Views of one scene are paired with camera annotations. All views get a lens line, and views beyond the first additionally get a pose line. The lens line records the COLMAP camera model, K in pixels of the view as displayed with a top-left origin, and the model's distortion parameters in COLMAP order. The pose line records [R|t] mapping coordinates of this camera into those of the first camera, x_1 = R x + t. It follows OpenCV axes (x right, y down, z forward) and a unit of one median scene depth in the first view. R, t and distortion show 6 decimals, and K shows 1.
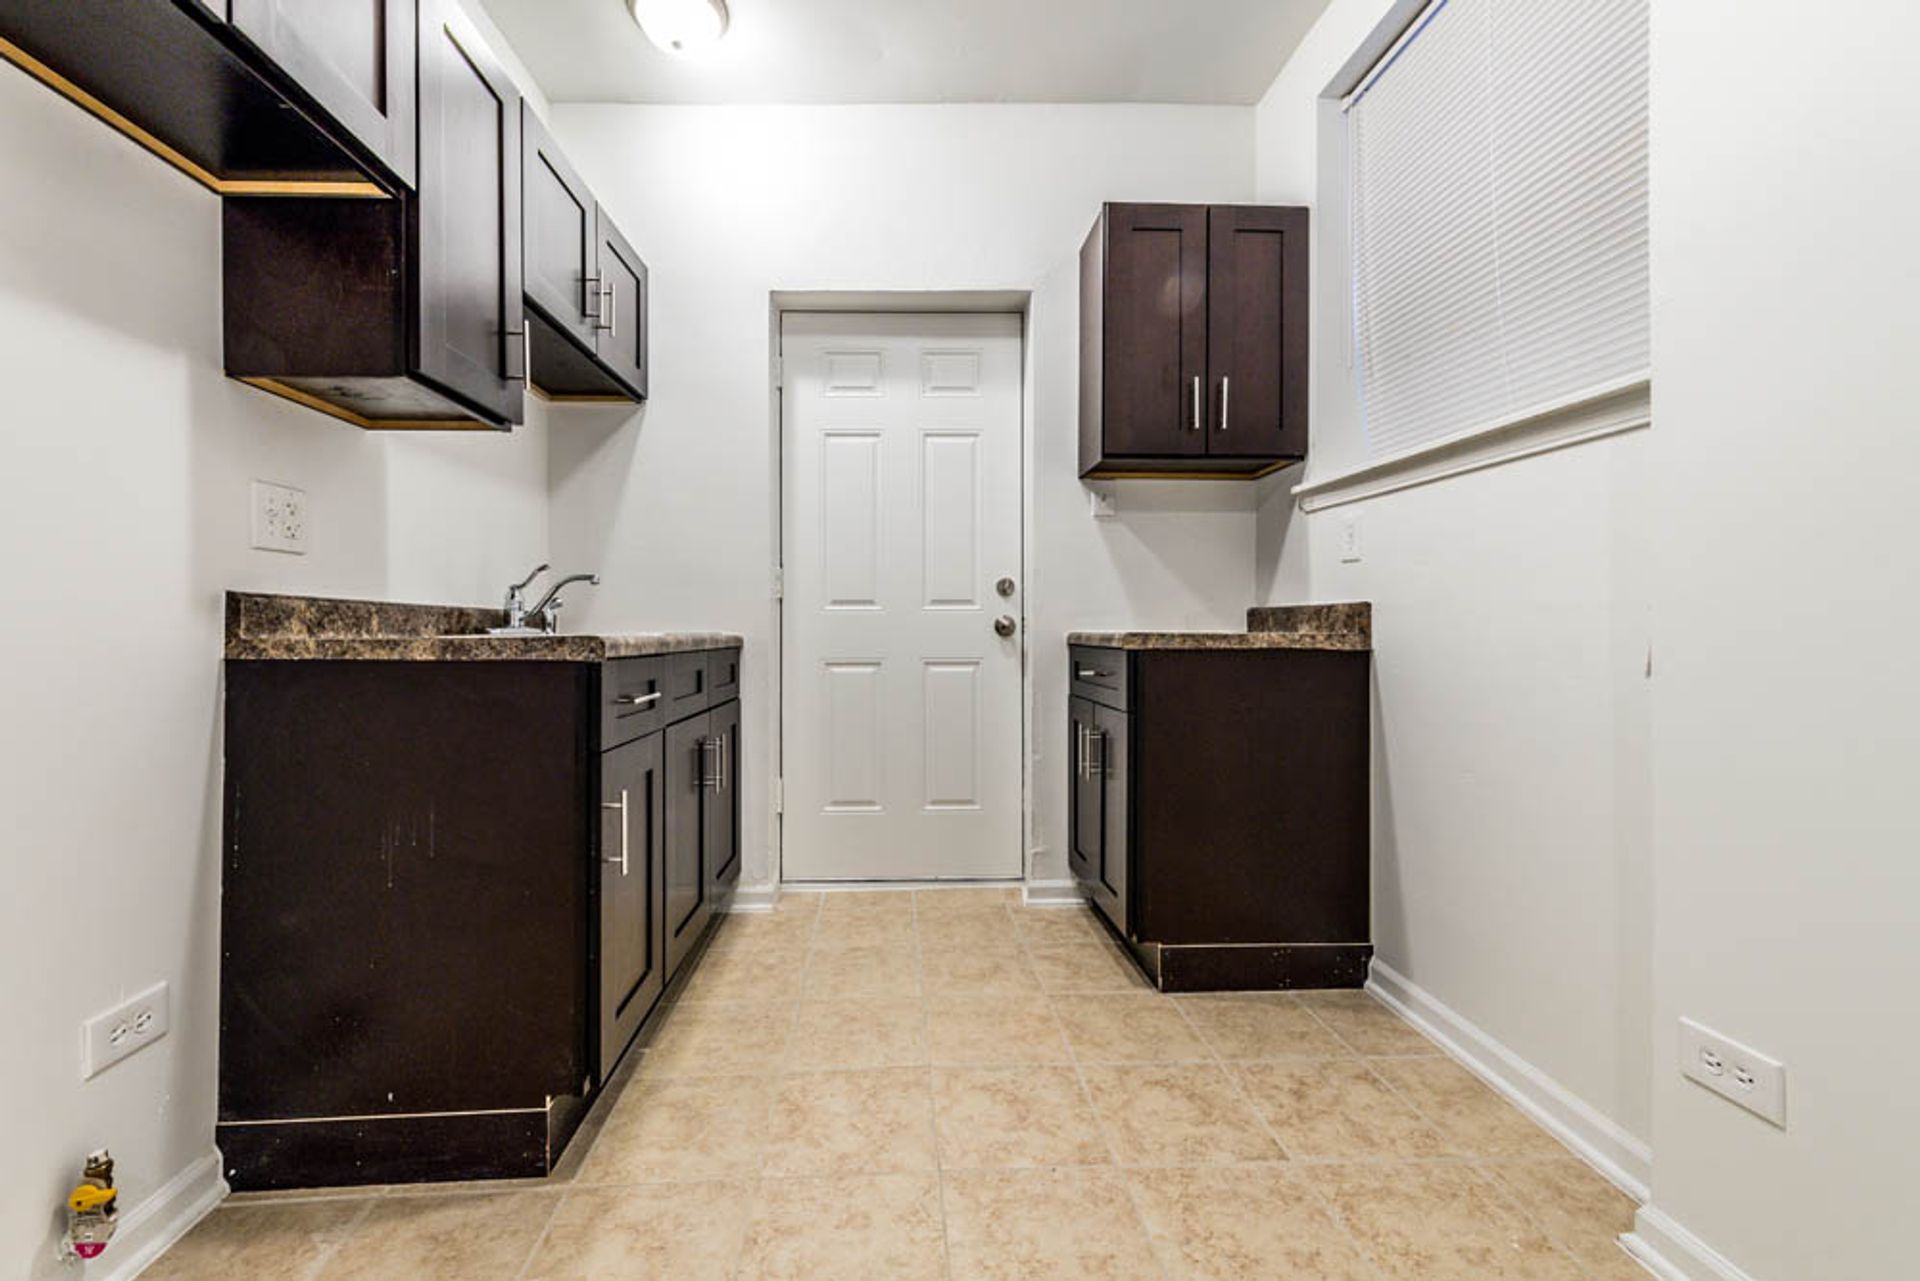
lens RADIAL K [[762.6, 0, 925.2], [0, 762.6, 637.4], [0, 0, 1]] dist [-0.007556, -0.003770]
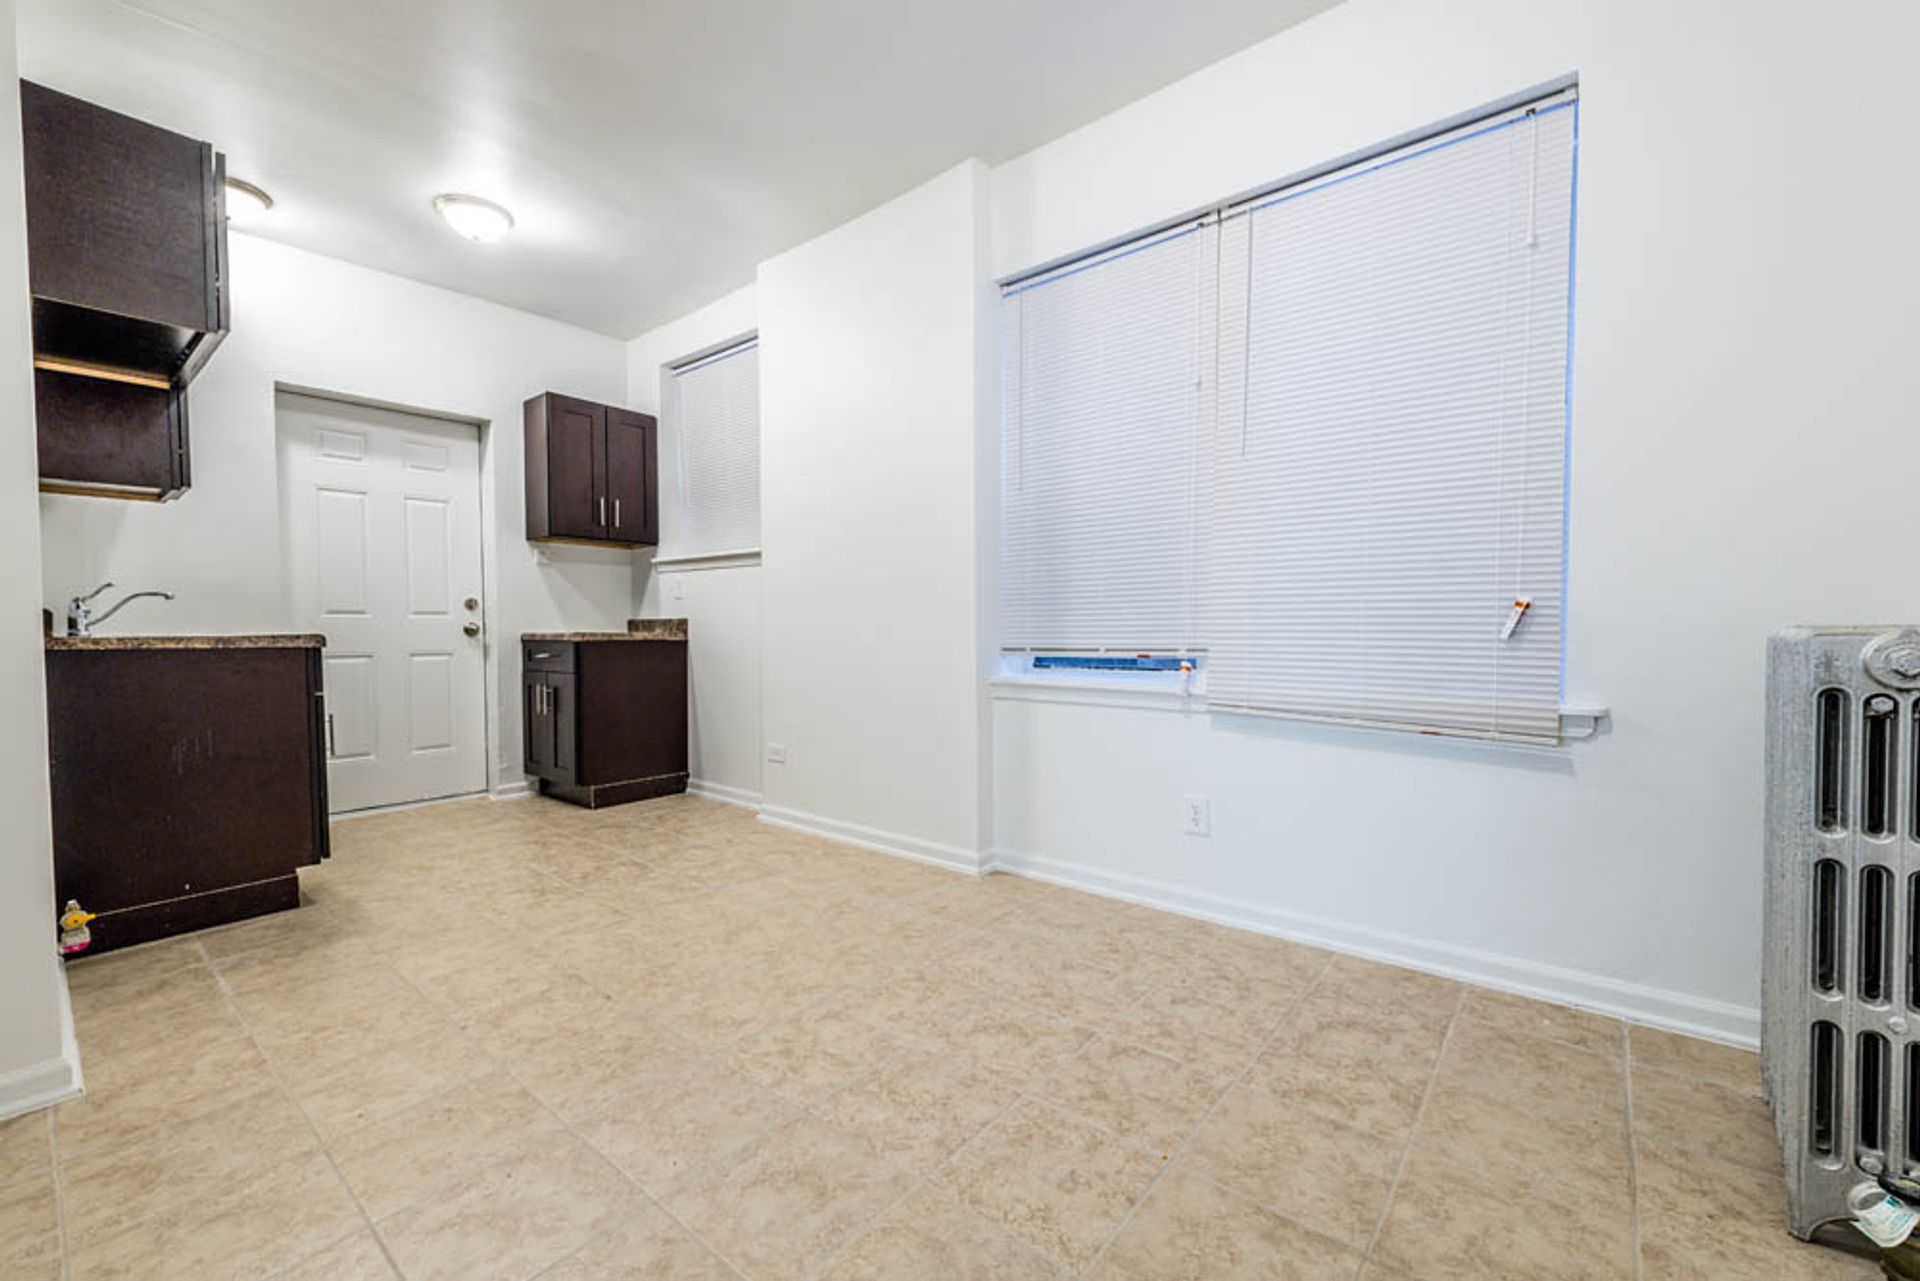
lens RADIAL K [[762.6, 0, 952.8], [0, 762.6, 641.9], [0, 0, 1]] dist [-0.007556, -0.003770]
pose [[0.669296, -0.012363, 0.742893, -0.461081], [0.010595, 0.999919, 0.007095, 0.012345], [-0.742920, 0.003122, 0.669373, -0.898659]]
